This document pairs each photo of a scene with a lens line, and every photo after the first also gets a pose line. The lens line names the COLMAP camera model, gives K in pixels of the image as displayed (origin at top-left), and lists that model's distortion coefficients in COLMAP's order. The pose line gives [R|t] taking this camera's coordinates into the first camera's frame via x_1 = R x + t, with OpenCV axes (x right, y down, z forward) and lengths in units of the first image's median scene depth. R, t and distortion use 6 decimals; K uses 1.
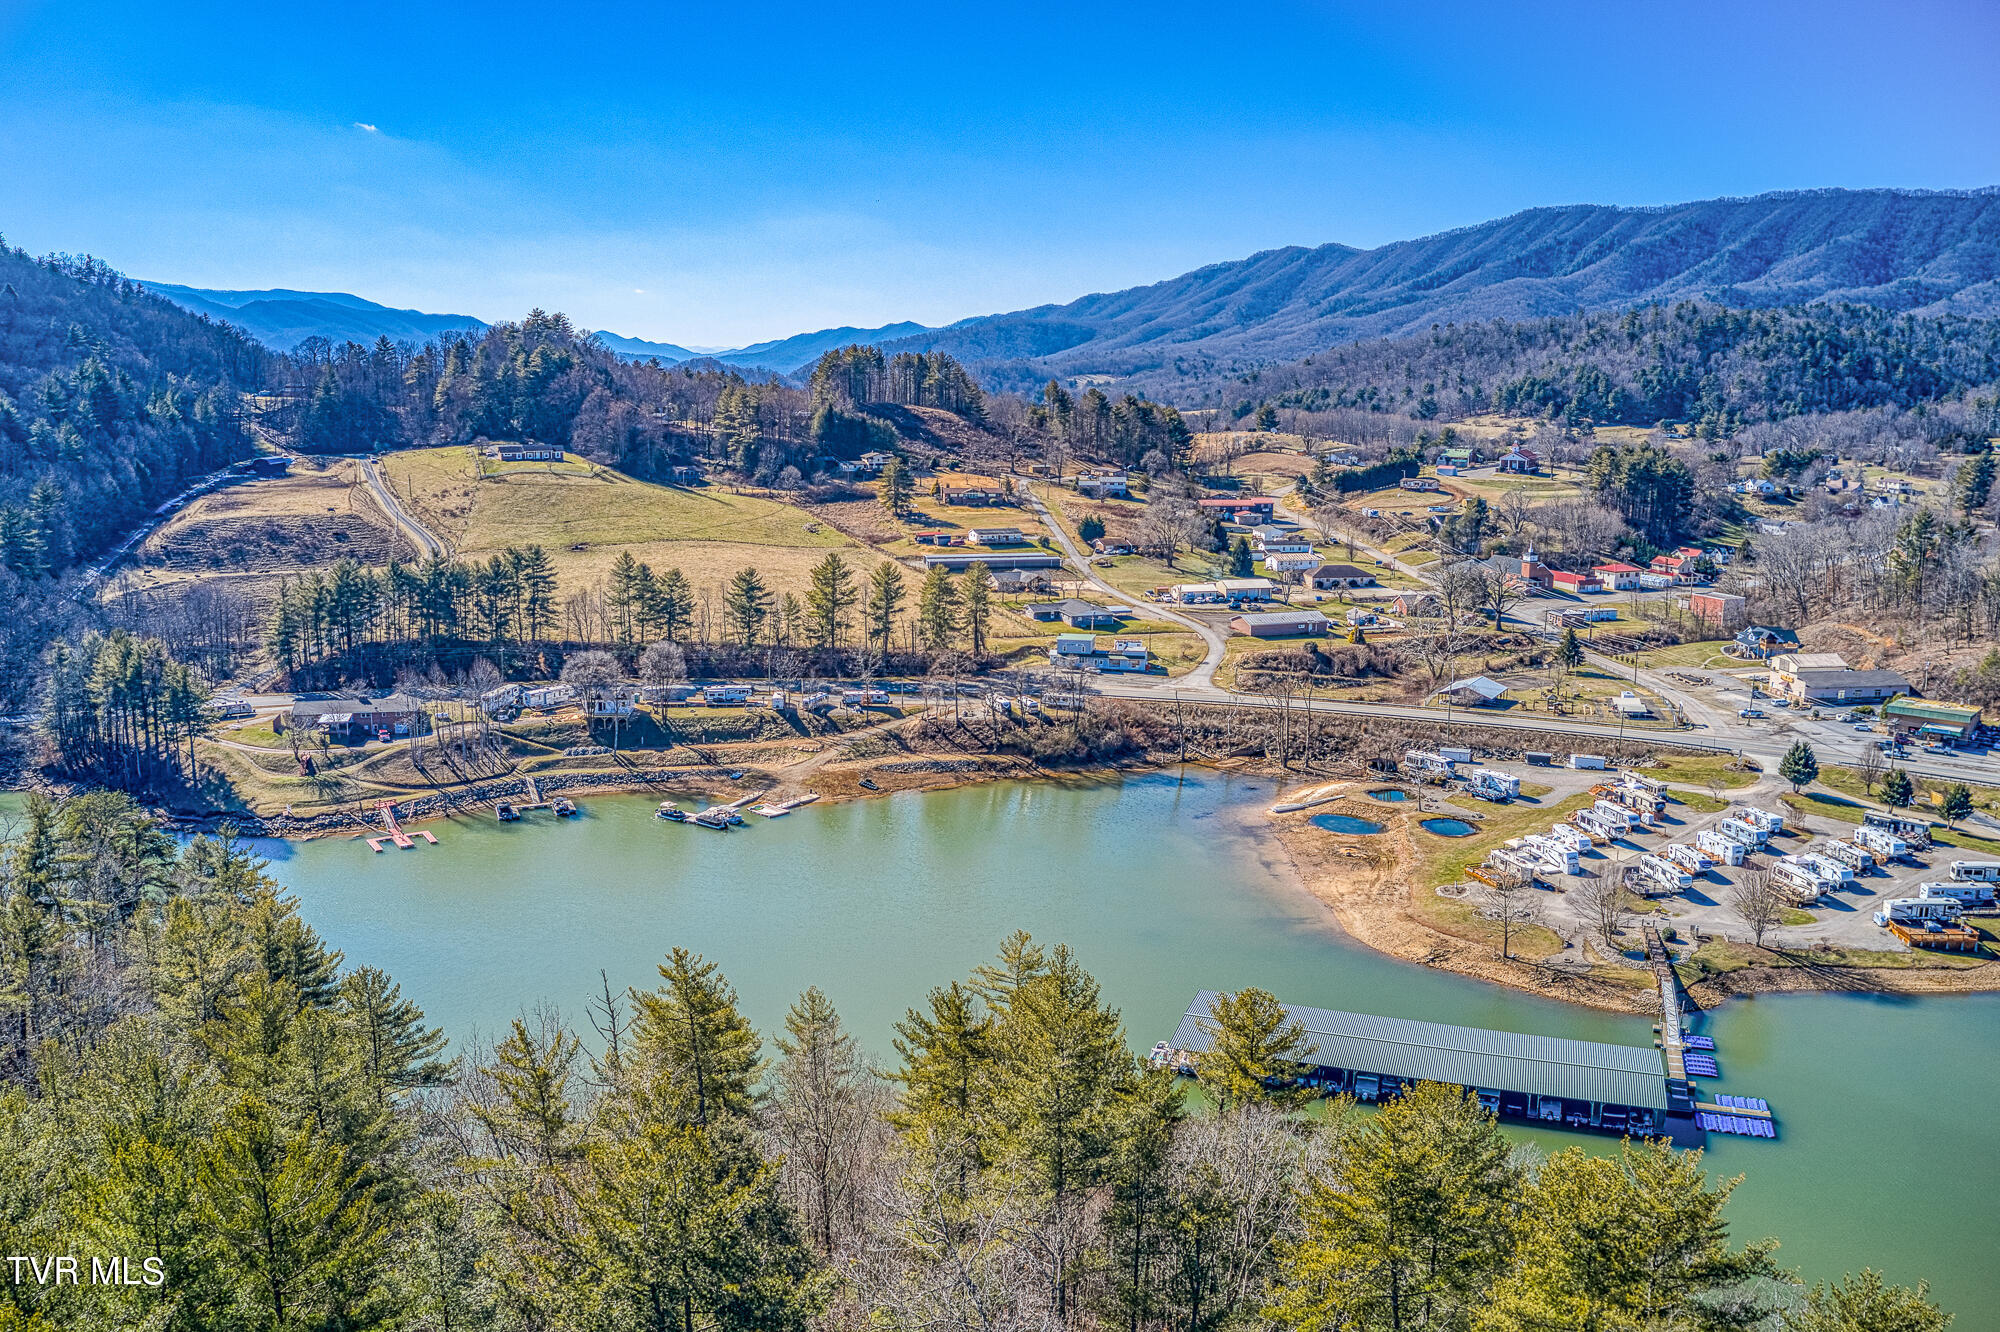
lens RADIAL K [[1700.3, 0, 1003.0], [0, 1700.3, 641.6], [0, 0, 1]] dist [-0.132028, -0.015442]
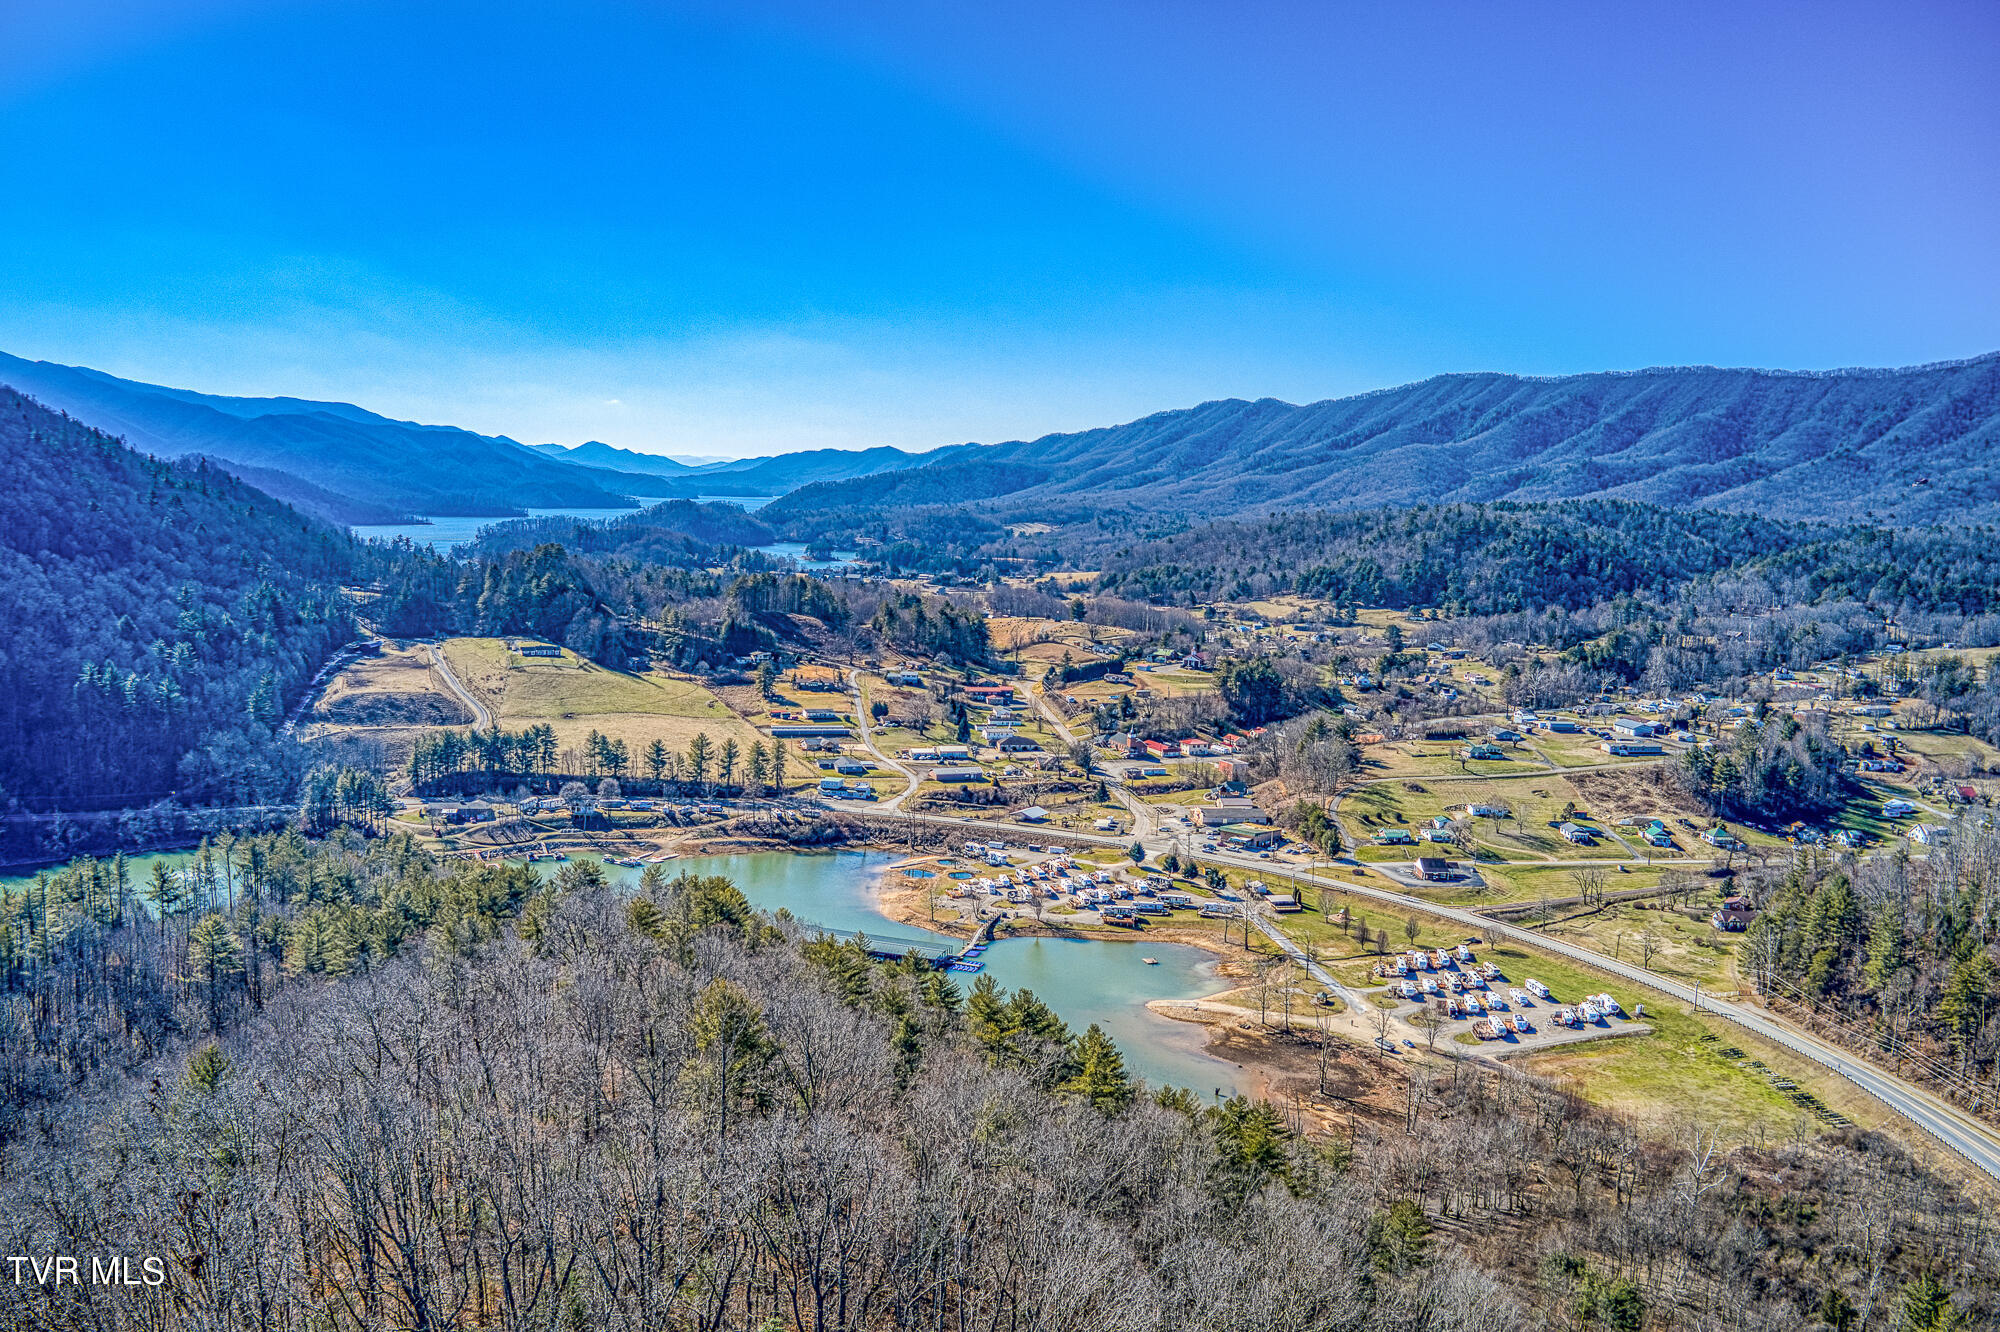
lens RADIAL K [[1700.3, 0, 1003.0], [0, 1700.3, 641.6], [0, 0, 1]] dist [-0.132028, -0.015442]
pose [[0.999648, 0.024910, 0.009095, 0.159872], [-0.024246, 0.997460, -0.066982, -0.025352], [-0.010740, 0.066738, 0.997713, -0.667217]]
